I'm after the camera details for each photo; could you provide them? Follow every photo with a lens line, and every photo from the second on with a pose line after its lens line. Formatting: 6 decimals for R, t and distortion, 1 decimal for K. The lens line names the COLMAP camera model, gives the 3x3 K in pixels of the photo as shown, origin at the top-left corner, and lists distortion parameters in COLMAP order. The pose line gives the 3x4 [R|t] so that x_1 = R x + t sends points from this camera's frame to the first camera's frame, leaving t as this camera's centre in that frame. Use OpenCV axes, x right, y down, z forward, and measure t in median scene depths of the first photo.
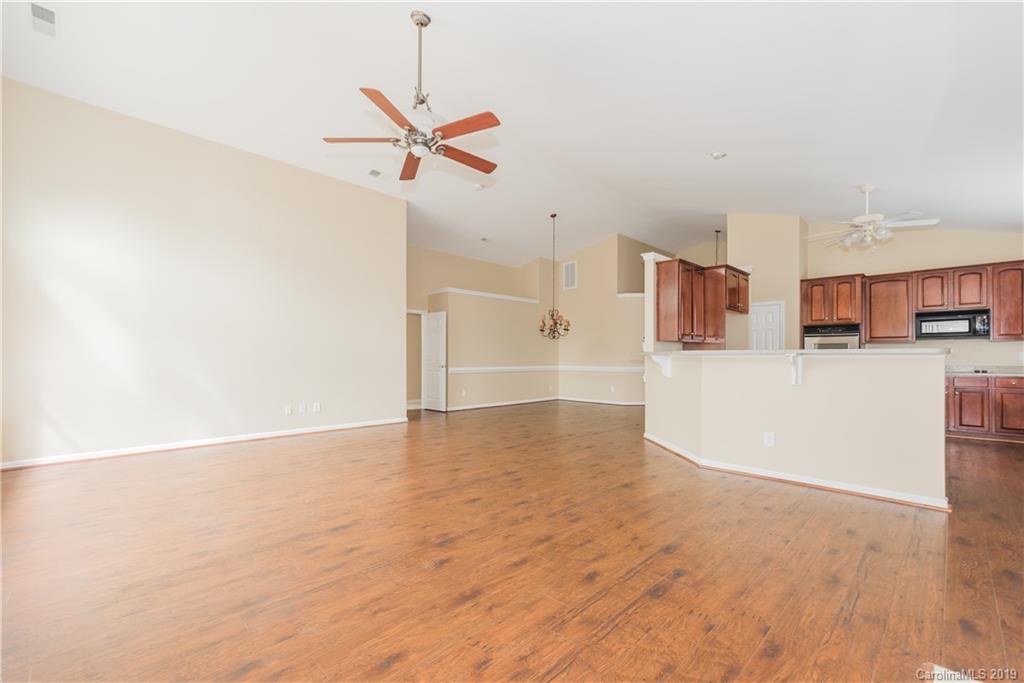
lens RADIAL K [[424.3, 0, 517.3], [0, 424.3, 358.3], [0, 0, 1]] dist [0.017731, -0.000741]
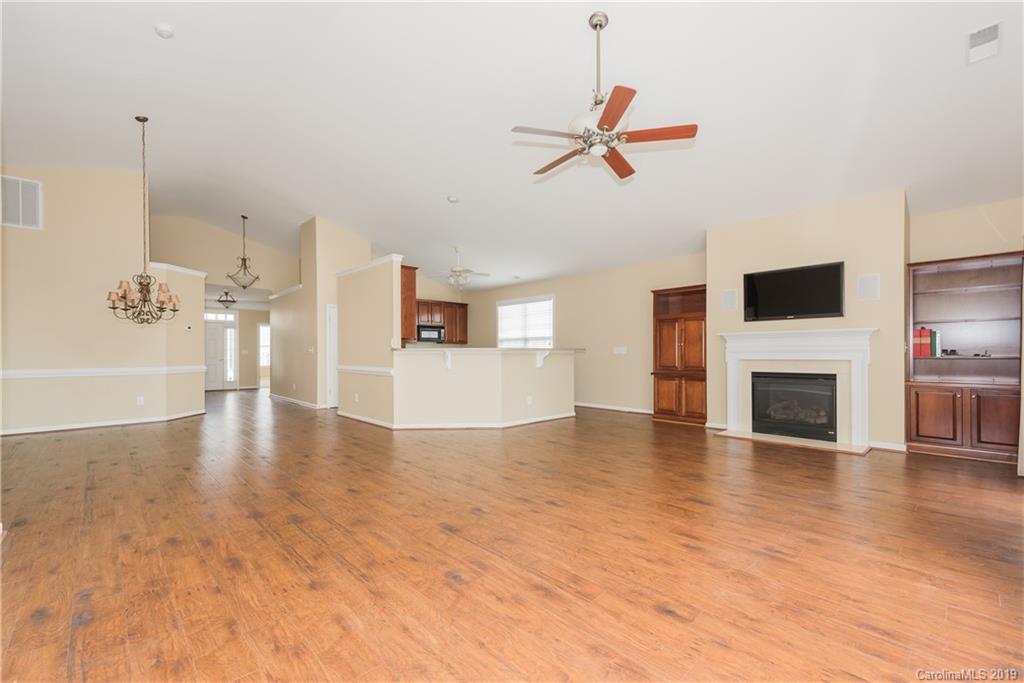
lens RADIAL K [[424.3, 0, 502.0], [0, 424.3, 342.2], [0, 0, 1]] dist [0.017731, -0.000741]
pose [[0.049200, 0.022583, 0.998534, -0.621395], [0.007157, 0.999711, -0.022962, -0.001440], [-0.998763, 0.008276, 0.049024, 0.579571]]
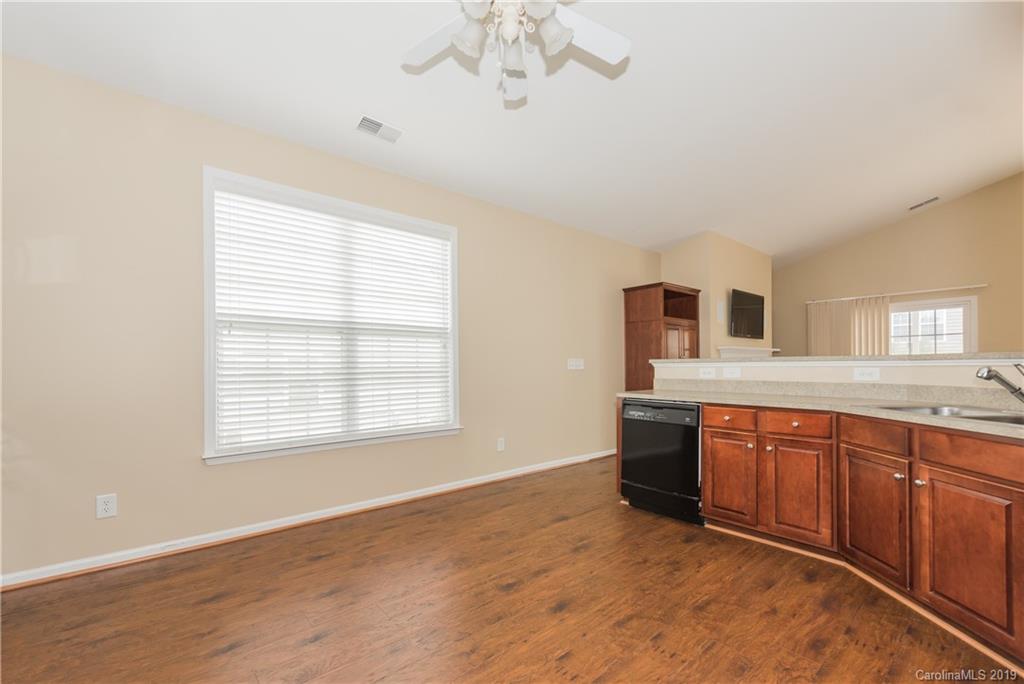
lens RADIAL K [[447.8, 0, 493.0], [0, 447.8, 369.1], [0, 0, 1]] dist [0.015286, 0.000162]
pose [[-0.996427, 0.001401, 0.084444, 0.614627], [0.002135, 0.999961, 0.008602, -0.002153], [-0.084429, 0.008751, -0.996391, 1.057562]]
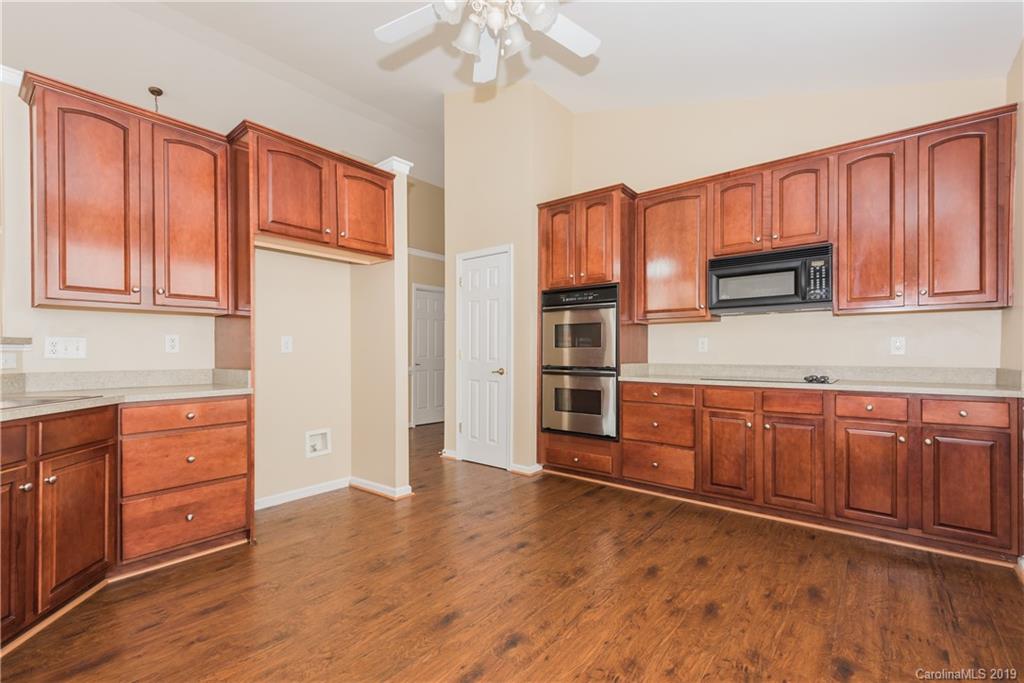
lens RADIAL K [[459.4, 0, 492.8], [0, 459.4, 355.0], [0, 0, 1]] dist [0.017525, -0.000681]
pose [[0.995754, -0.003149, 0.092003, 0.597006], [0.002915, 0.999992, 0.002679, 0.001676], [-0.092011, -0.002399, 0.995755, 0.469498]]
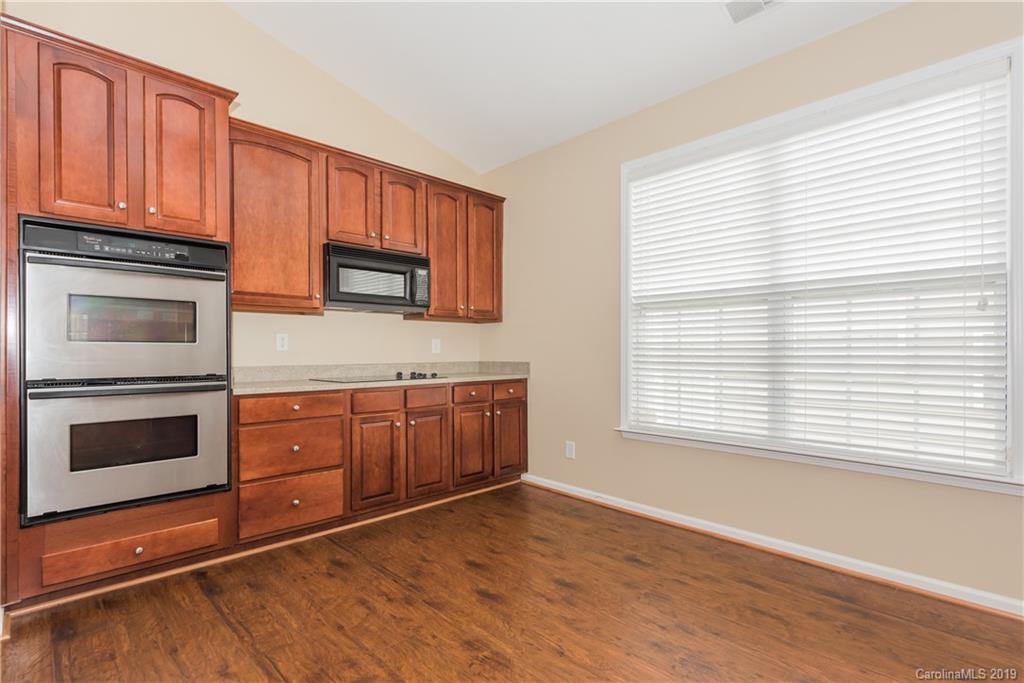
lens RADIAL K [[480.6, 0, 515.5], [0, 480.6, 356.4], [0, 0, 1]] dist [0.003562, -0.000764]
pose [[0.002759, -0.013635, 0.999903, 0.429671], [0.004773, 0.999896, 0.013622, 0.000480], [-0.999985, 0.004735, 0.002823, 0.777256]]
